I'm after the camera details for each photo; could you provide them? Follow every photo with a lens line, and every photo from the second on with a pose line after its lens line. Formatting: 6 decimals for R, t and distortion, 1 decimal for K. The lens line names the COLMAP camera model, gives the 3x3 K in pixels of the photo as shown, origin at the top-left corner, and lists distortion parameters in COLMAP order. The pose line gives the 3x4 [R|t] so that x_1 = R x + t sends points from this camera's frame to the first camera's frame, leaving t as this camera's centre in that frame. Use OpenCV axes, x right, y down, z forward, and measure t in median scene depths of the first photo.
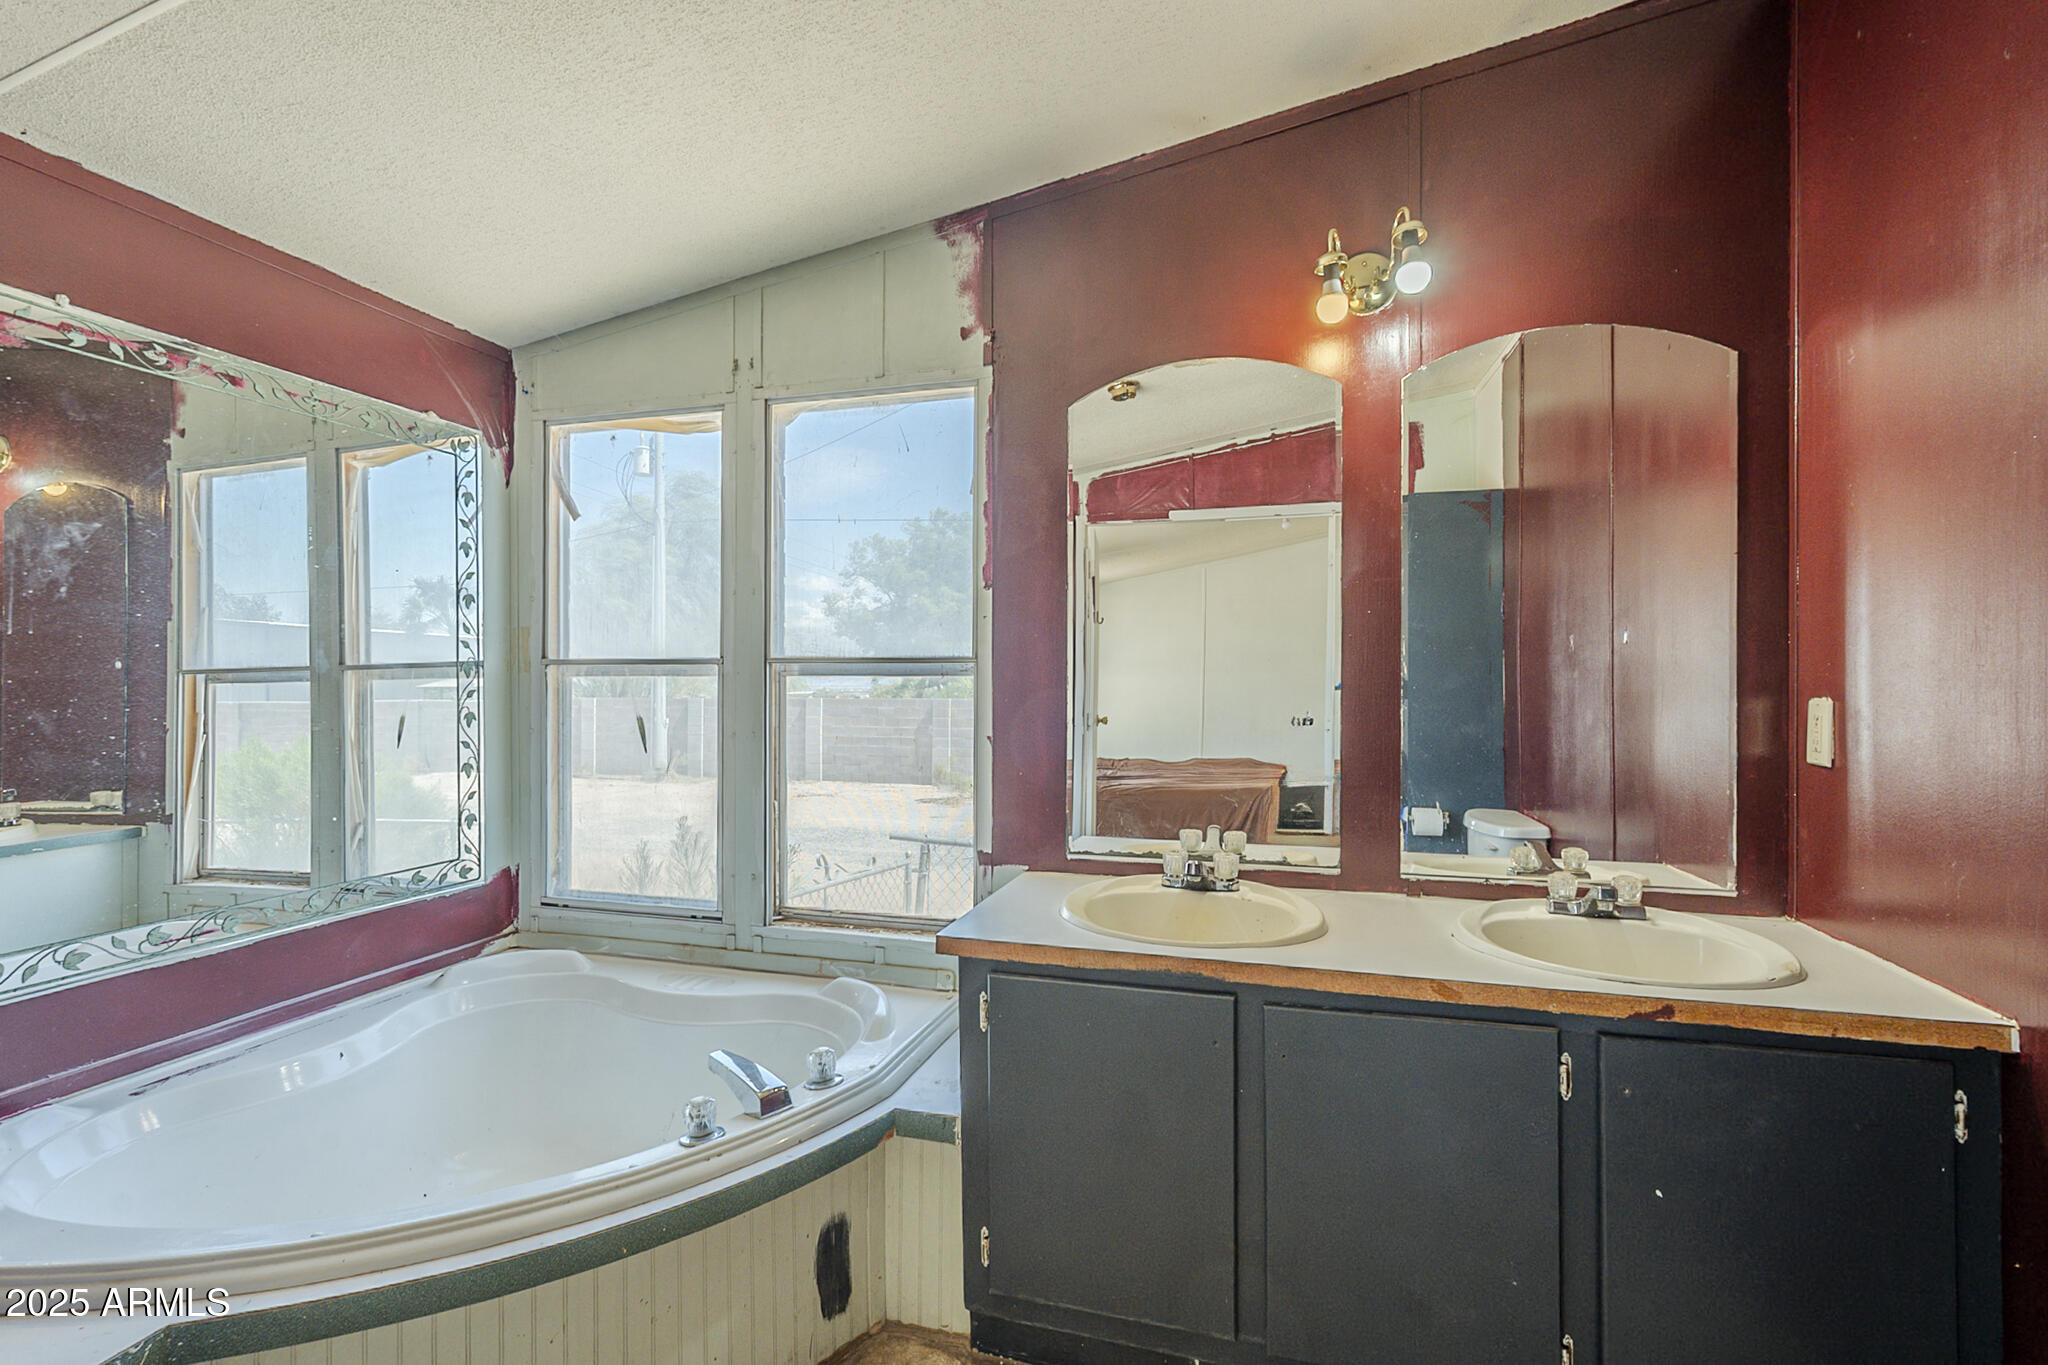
lens RADIAL K [[915.4, 0, 1021.5], [0, 915.4, 678.2], [0, 0, 1]] dist [-0.002206, 0.000168]
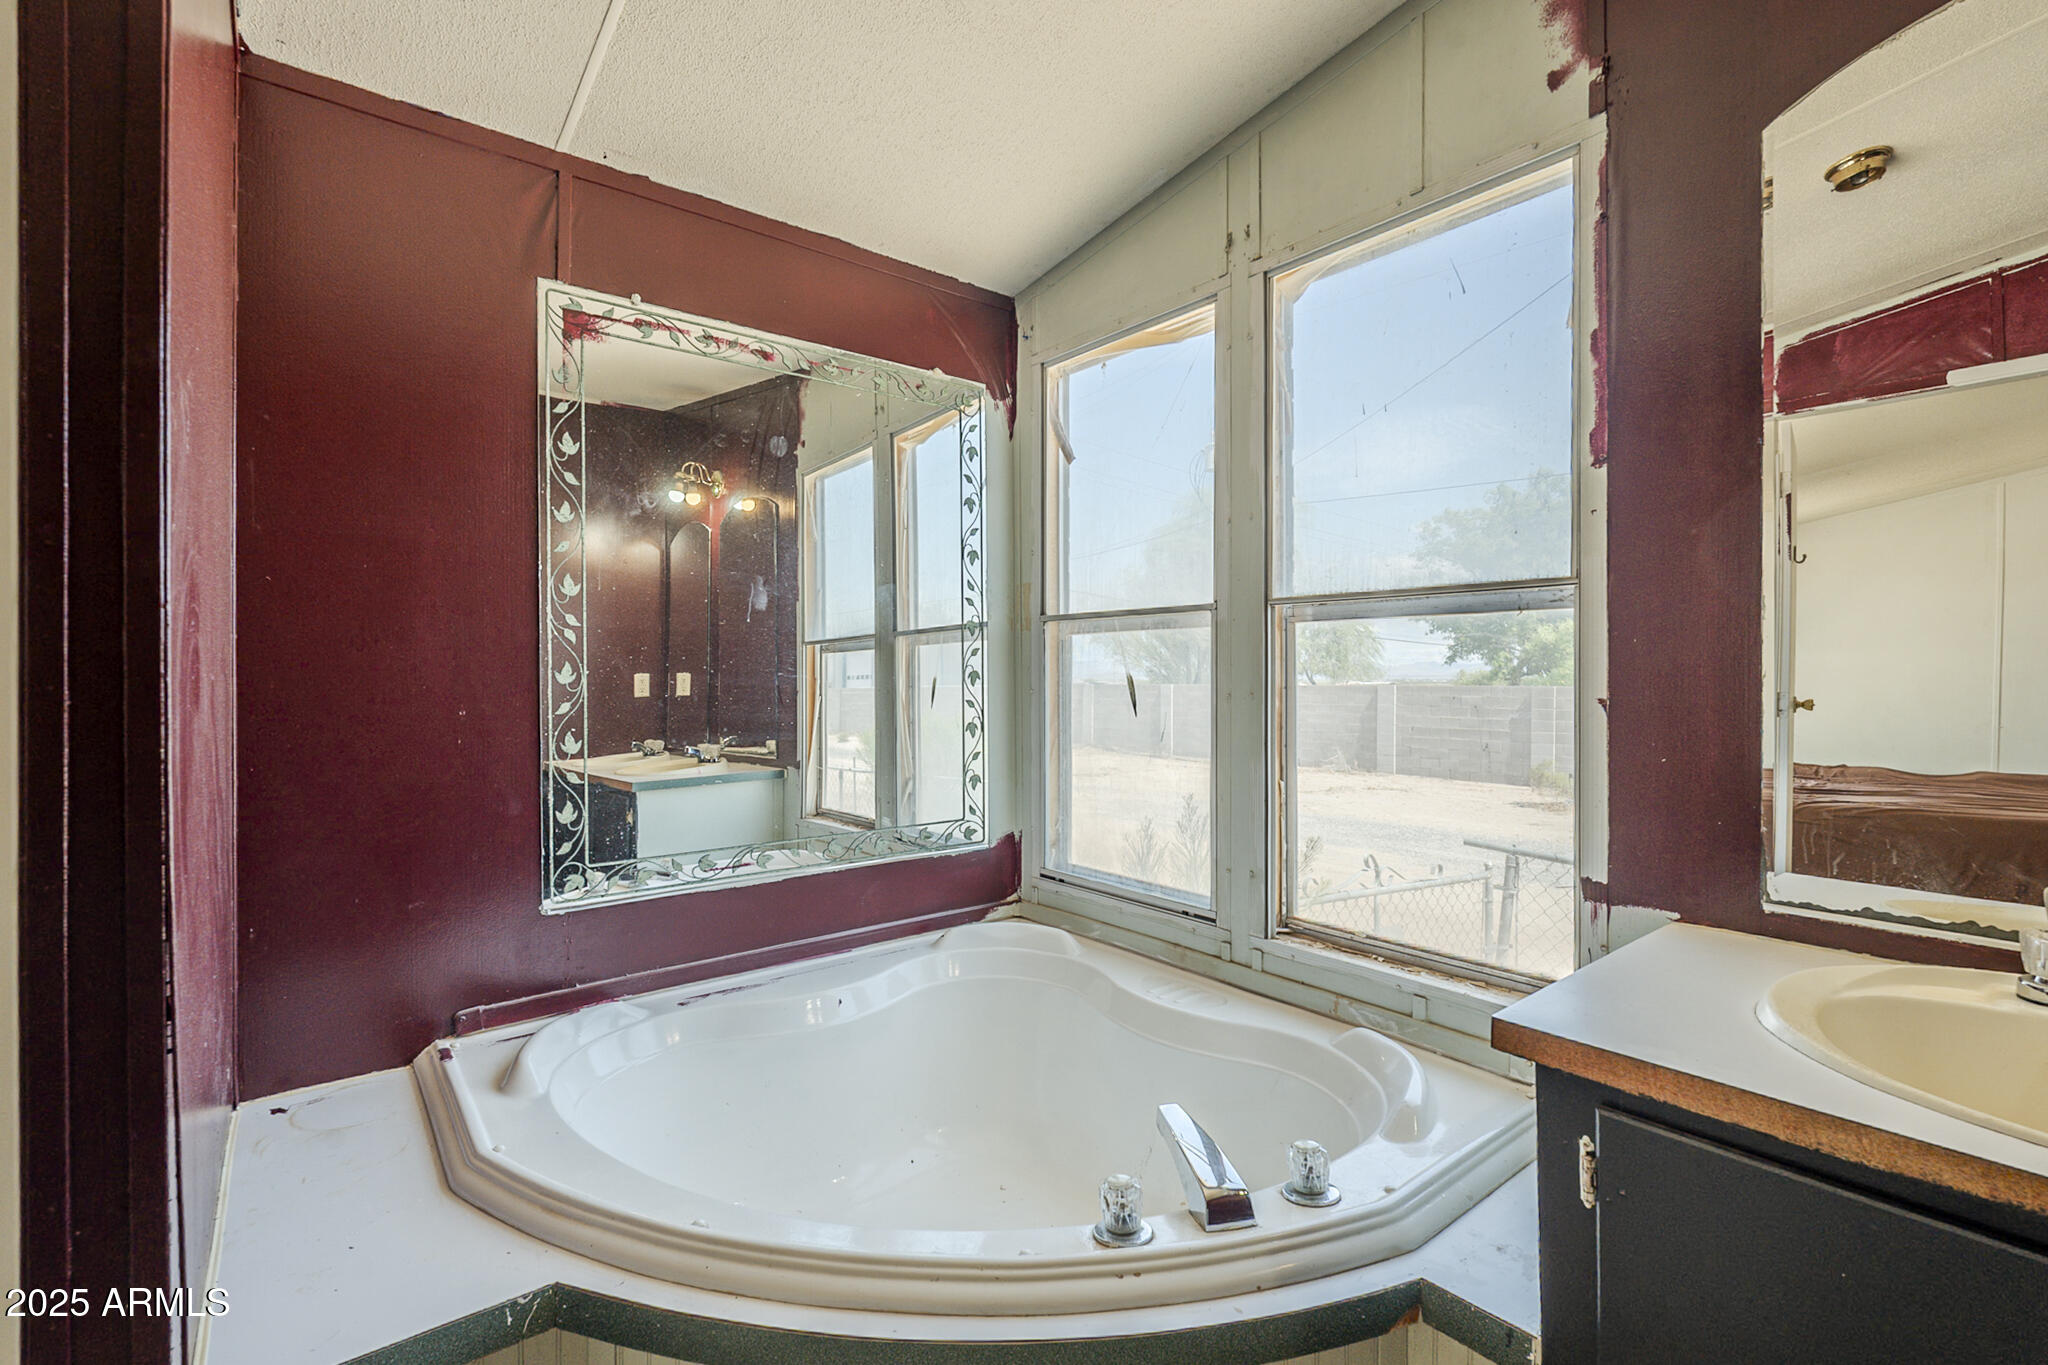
lens RADIAL K [[915.4, 0, 1011.3], [0, 915.4, 671.6], [0, 0, 1]] dist [-0.002206, 0.000168]
pose [[0.816280, -0.003422, -0.577646, -0.003432], [0.006611, 0.999972, 0.003418, 0.036012], [0.577618, -0.006609, 0.816281, 0.226295]]
